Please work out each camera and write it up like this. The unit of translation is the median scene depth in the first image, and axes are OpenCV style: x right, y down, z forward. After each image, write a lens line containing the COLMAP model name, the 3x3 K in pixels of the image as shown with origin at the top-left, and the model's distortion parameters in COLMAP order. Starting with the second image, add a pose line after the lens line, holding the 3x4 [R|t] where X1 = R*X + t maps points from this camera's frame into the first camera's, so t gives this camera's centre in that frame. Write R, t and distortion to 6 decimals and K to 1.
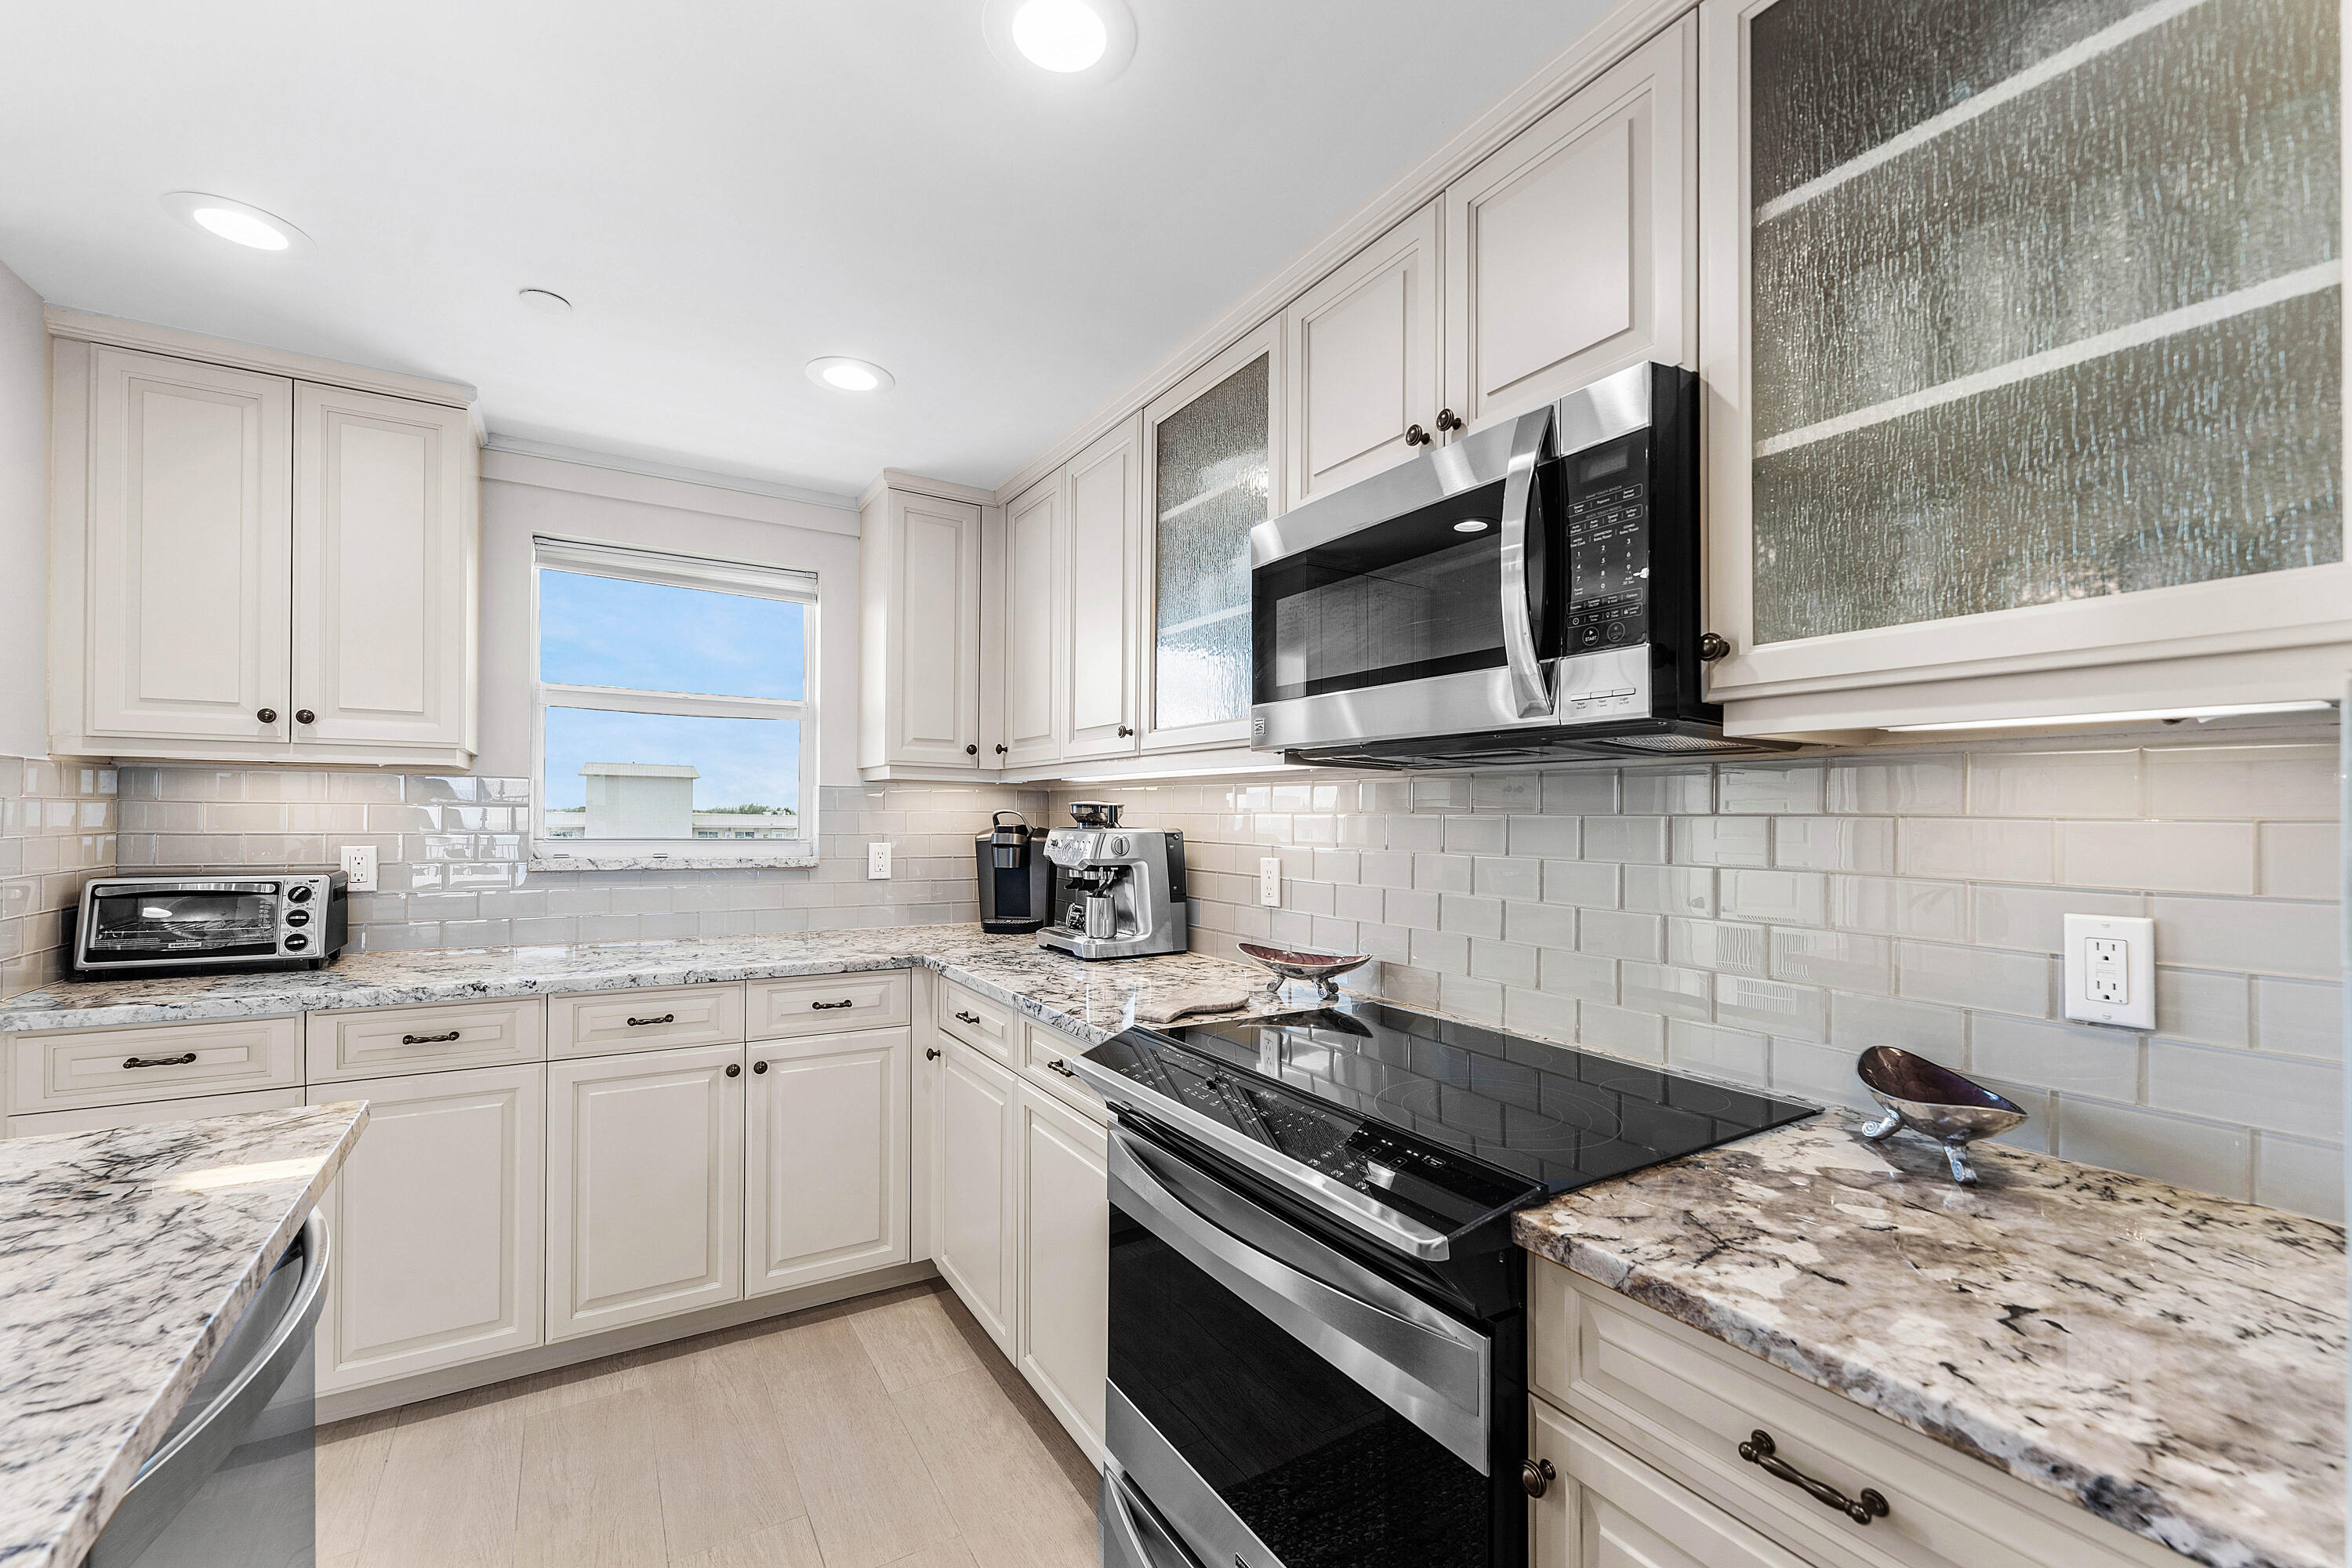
lens RADIAL K [[970.9, 0, 1186.9], [0, 970.9, 812.9], [0, 0, 1]] dist [-0.000765, -0.000495]
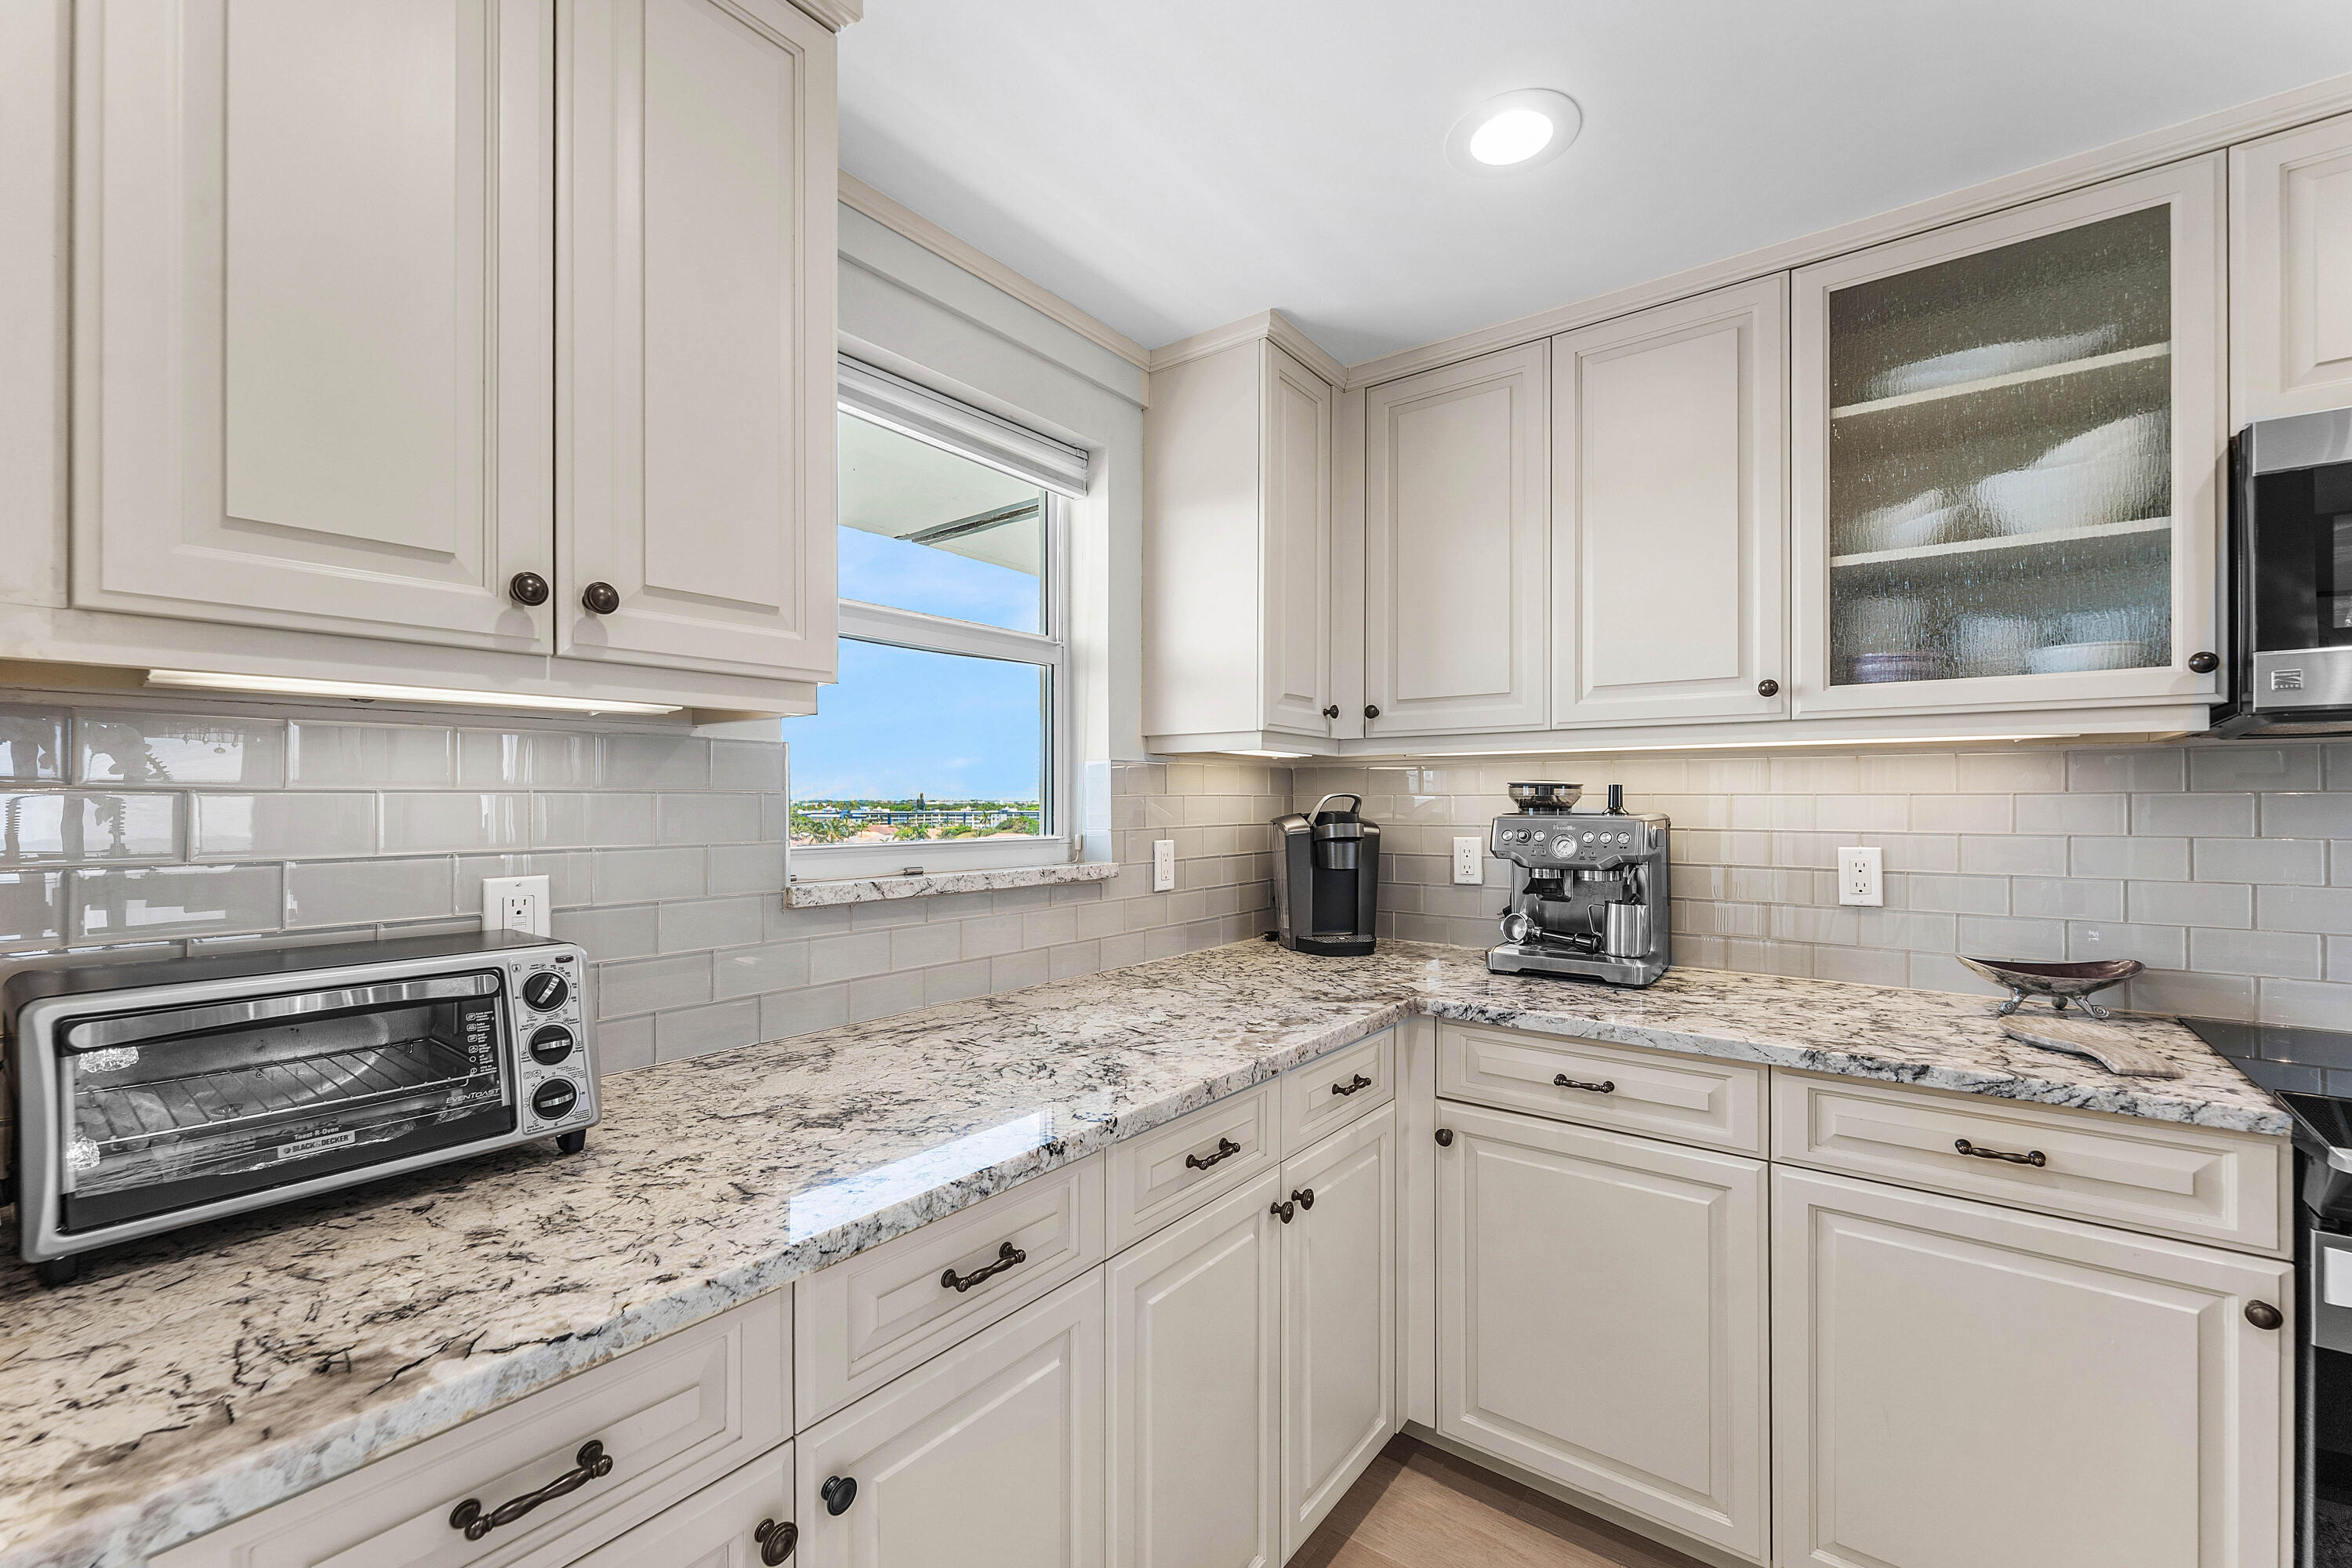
lens RADIAL K [[971.8, 0, 1176.0], [0, 971.8, 784.0], [0, 0, 1]] dist [-0.002341, -0.000471]
pose [[0.933528, -0.006820, 0.358441, -0.824325], [0.010893, 0.999897, -0.009343, -0.005480], [-0.358340, 0.012626, 0.933506, 0.483478]]
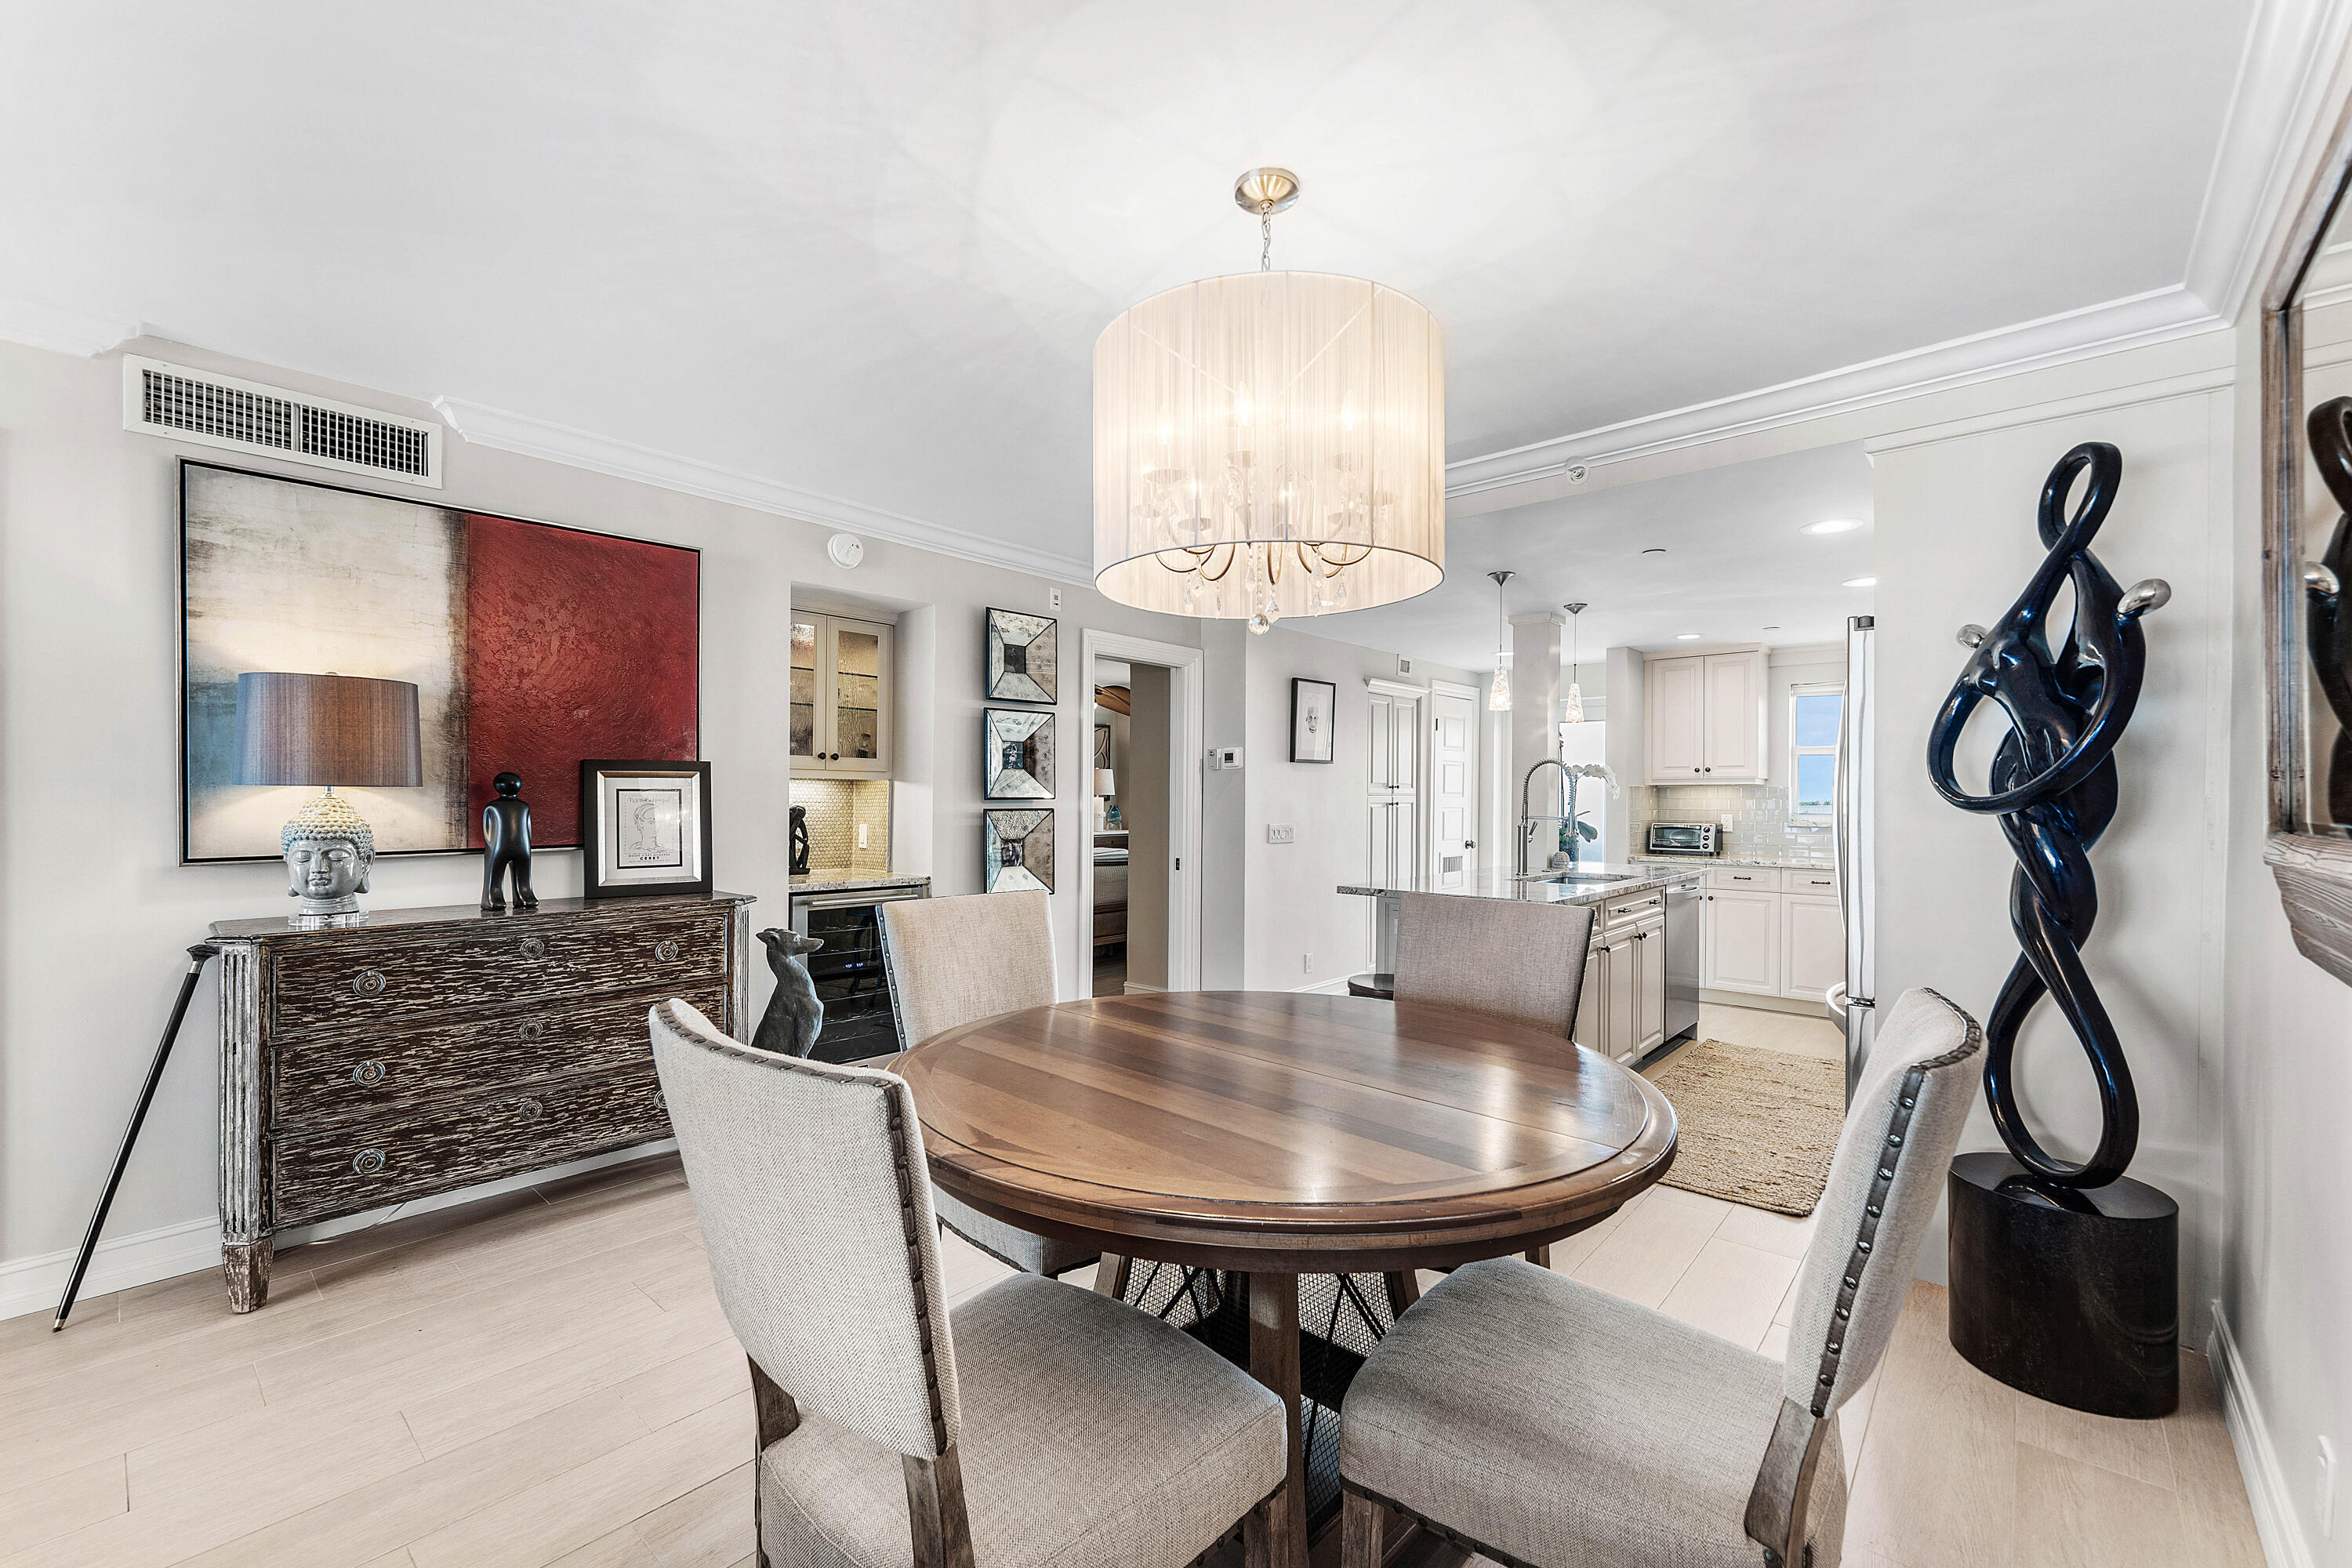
lens RADIAL K [[937.6, 0, 1176.0], [0, 937.6, 784.0], [0, 0, 1]] dist [-0.000836, -0.000114]
pose [[0.270318, -0.018122, -0.962600, 1.422695], [-0.004933, 0.999784, -0.020208, 0.010185], [0.962758, 0.010211, 0.270171, -1.350762]]
